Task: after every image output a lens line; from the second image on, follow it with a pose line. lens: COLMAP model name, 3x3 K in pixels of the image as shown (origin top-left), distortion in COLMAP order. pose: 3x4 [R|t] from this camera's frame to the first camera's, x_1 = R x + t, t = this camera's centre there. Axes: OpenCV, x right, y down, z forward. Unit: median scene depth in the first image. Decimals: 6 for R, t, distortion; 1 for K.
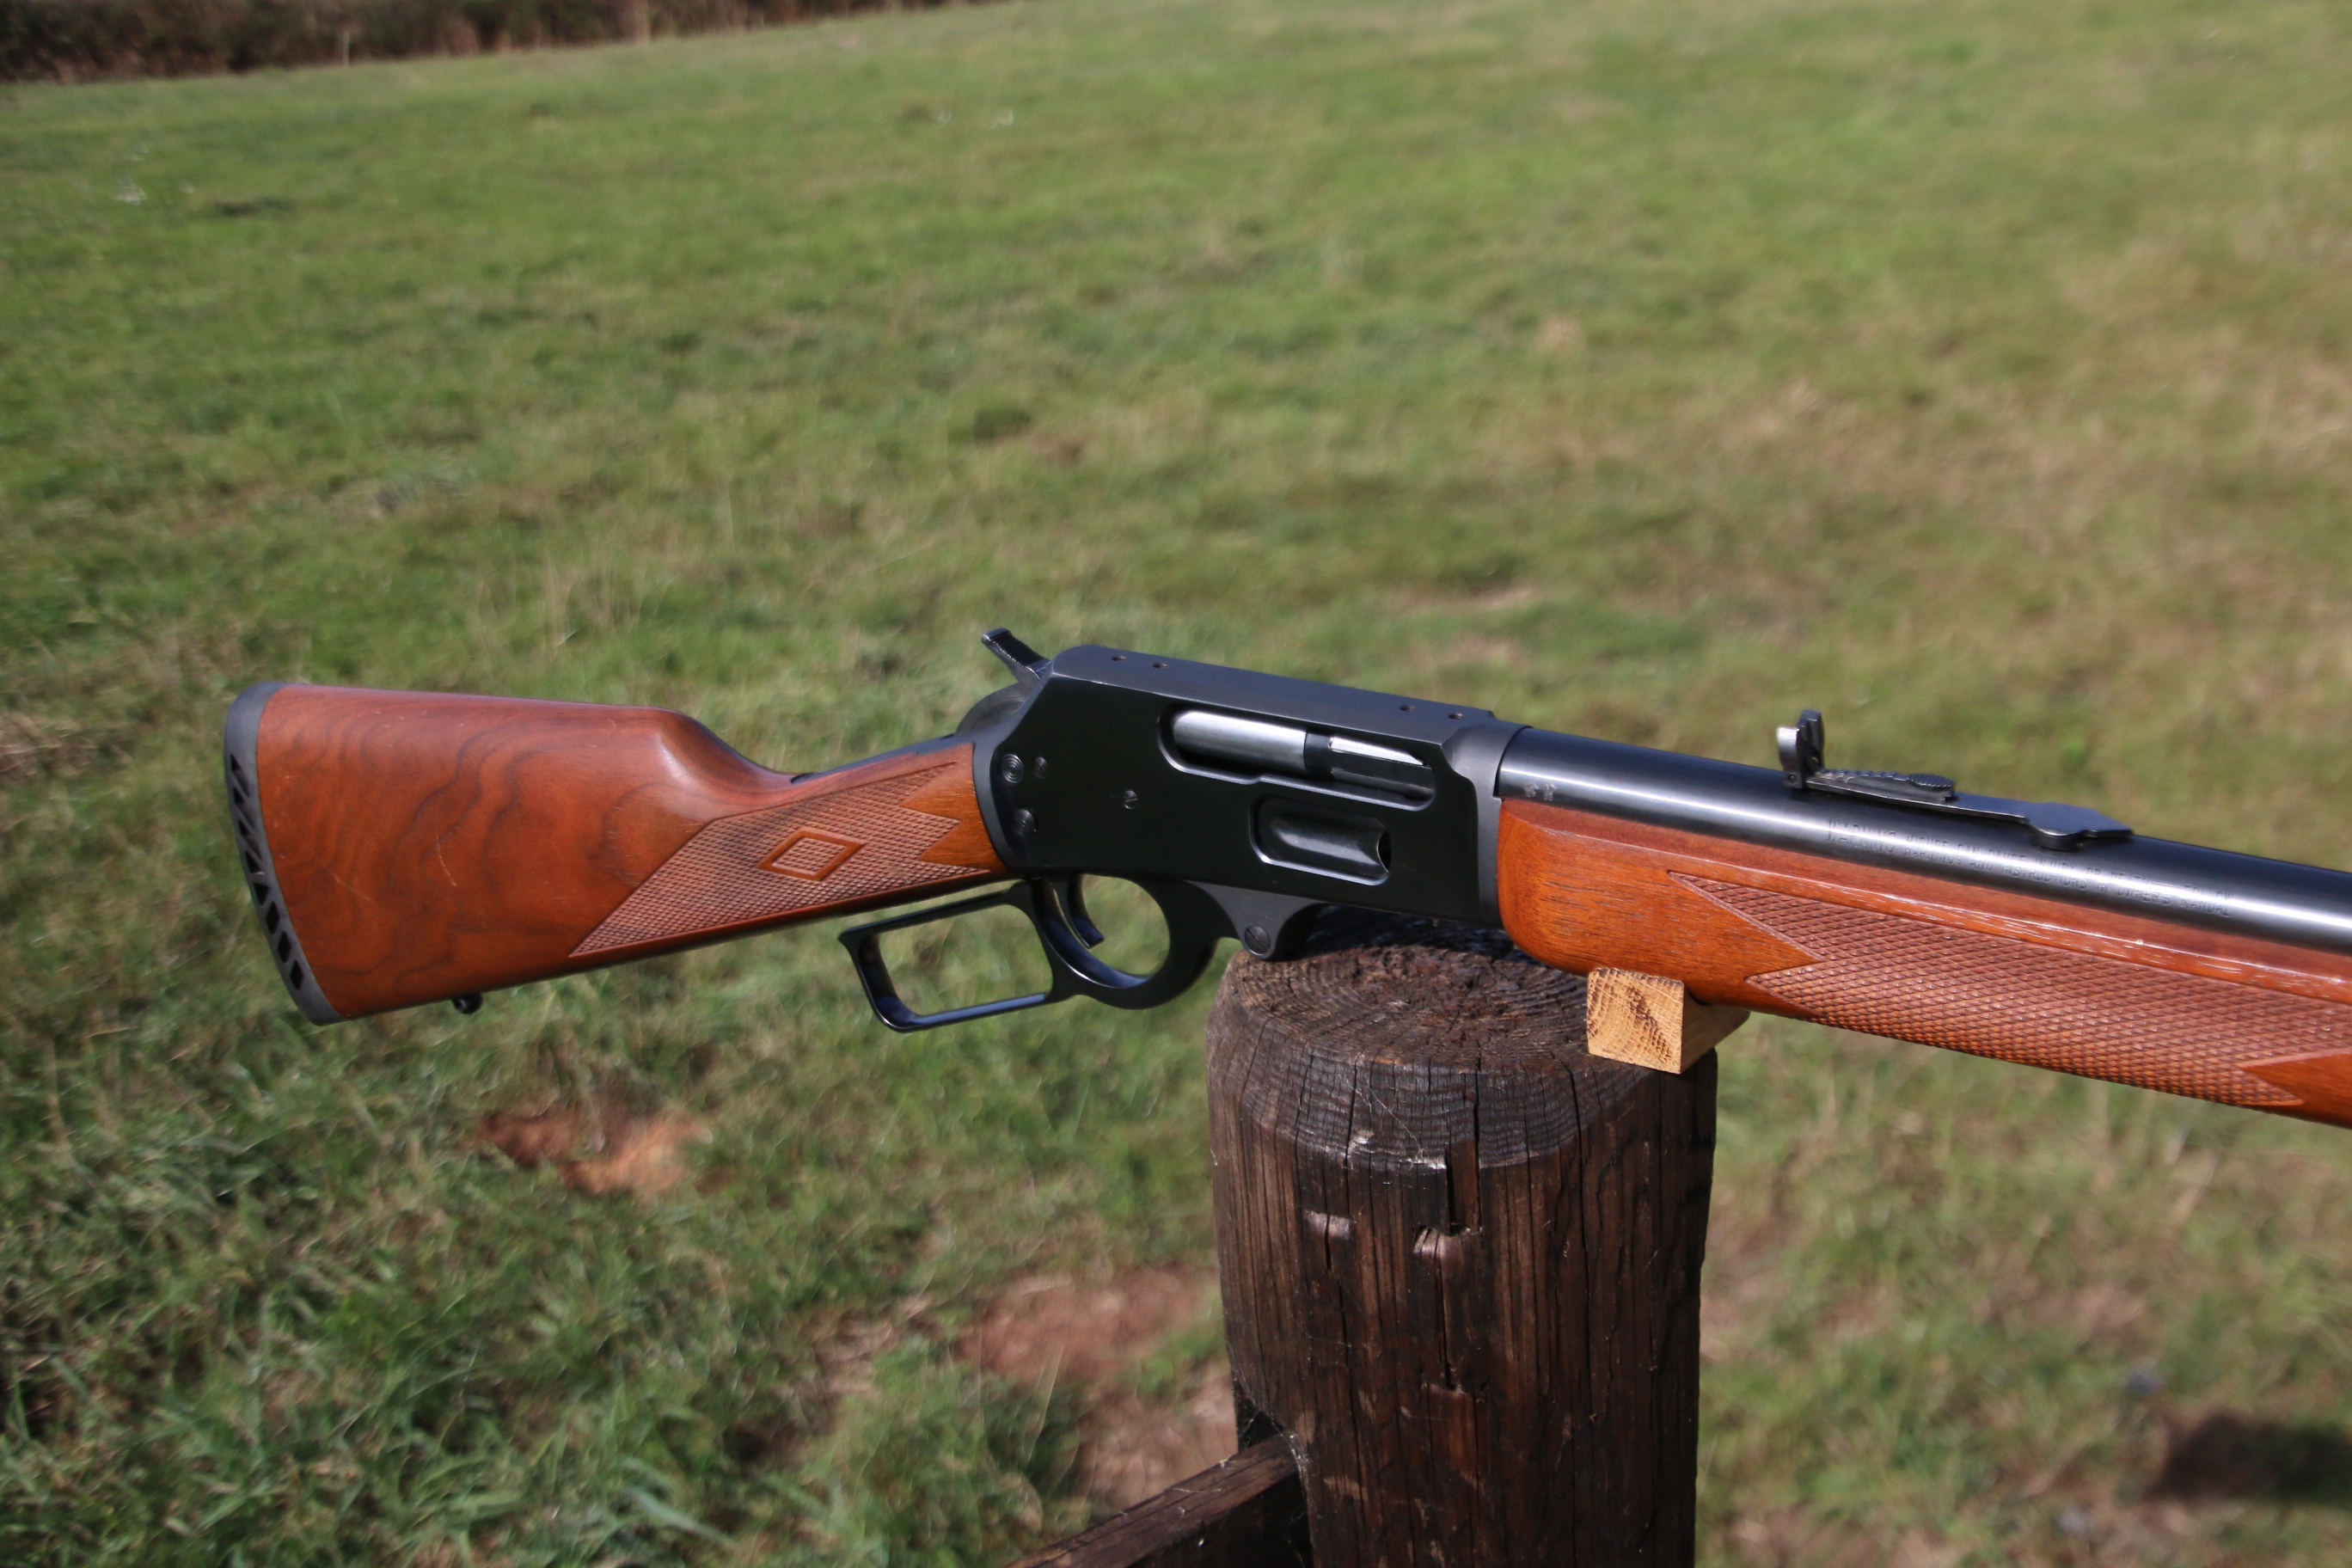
lens RADIAL K [[2417.6, 0, 1298.5], [0, 2417.6, 858.2], [0, 0, 1]] dist [-0.008953, 0.009519]
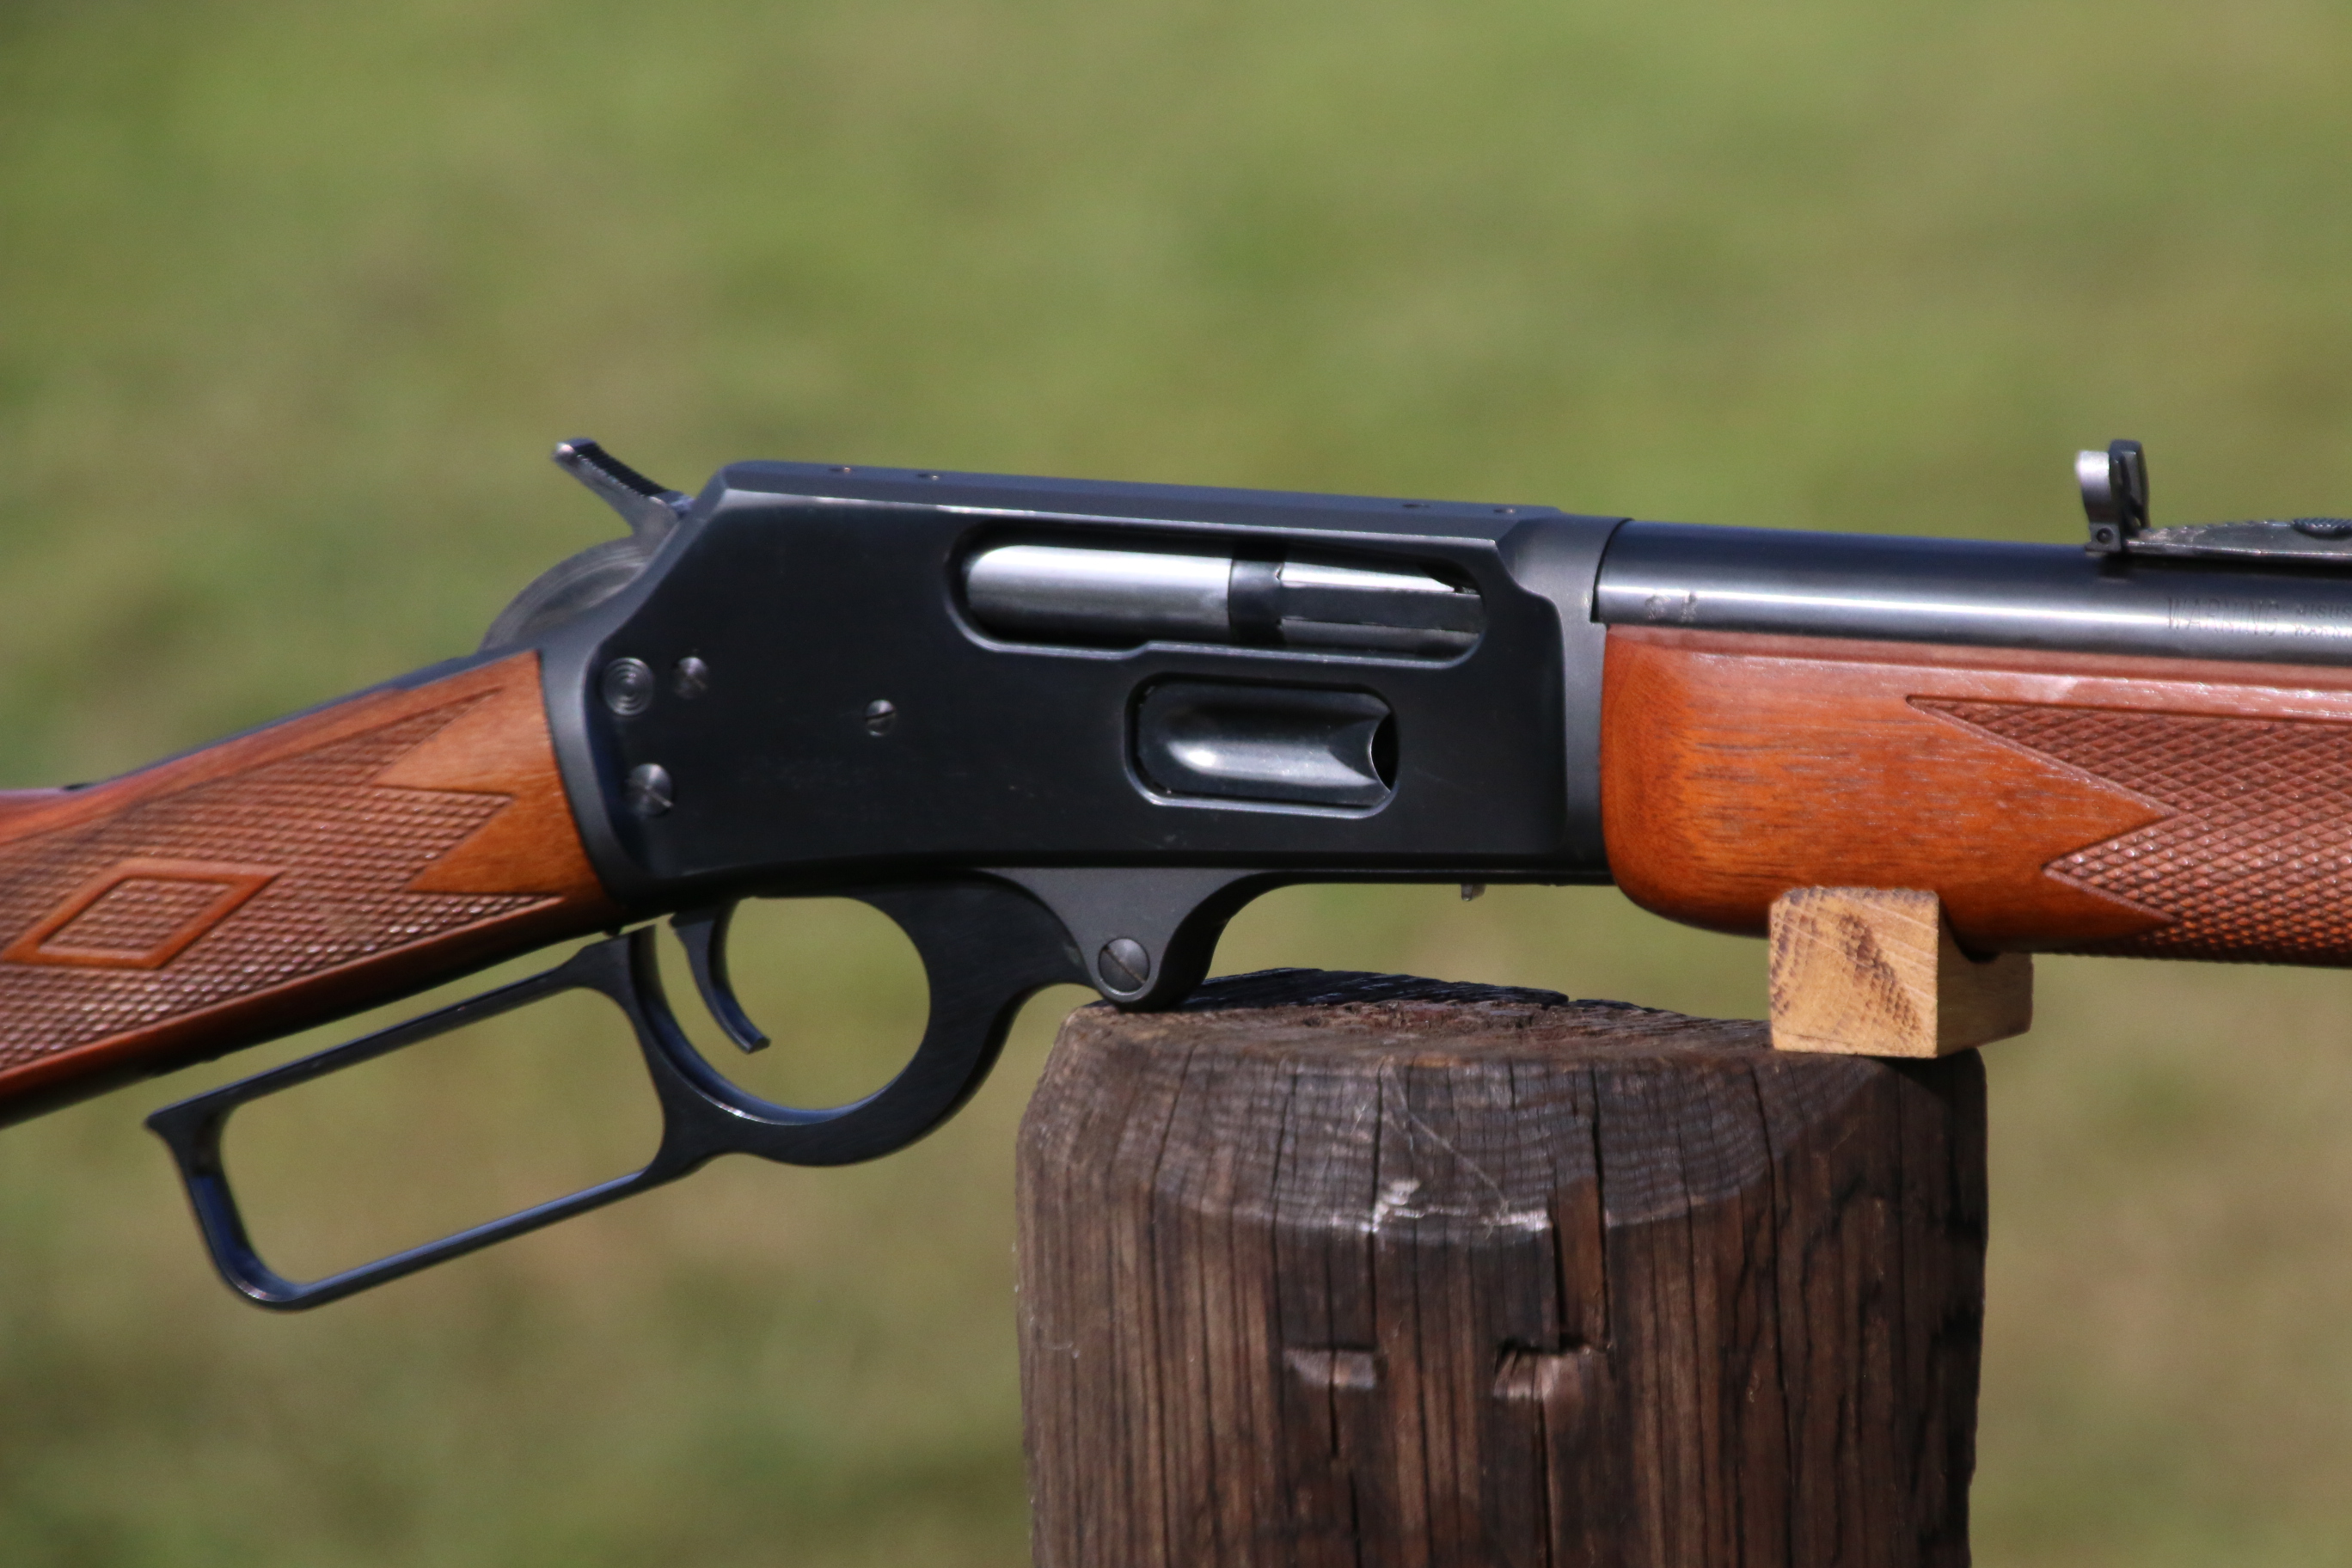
lens RADIAL K [[13404.5, 0, 1236.4], [0, 13404.5, 938.6], [0, 0, 1]] dist [2.104269, 16.097949]
pose [[0.979786, 0.000562, 0.200047, -0.654331], [0.044260, 0.974605, -0.219514, 0.759244], [-0.195090, 0.223931, 0.954879, -2.075074]]
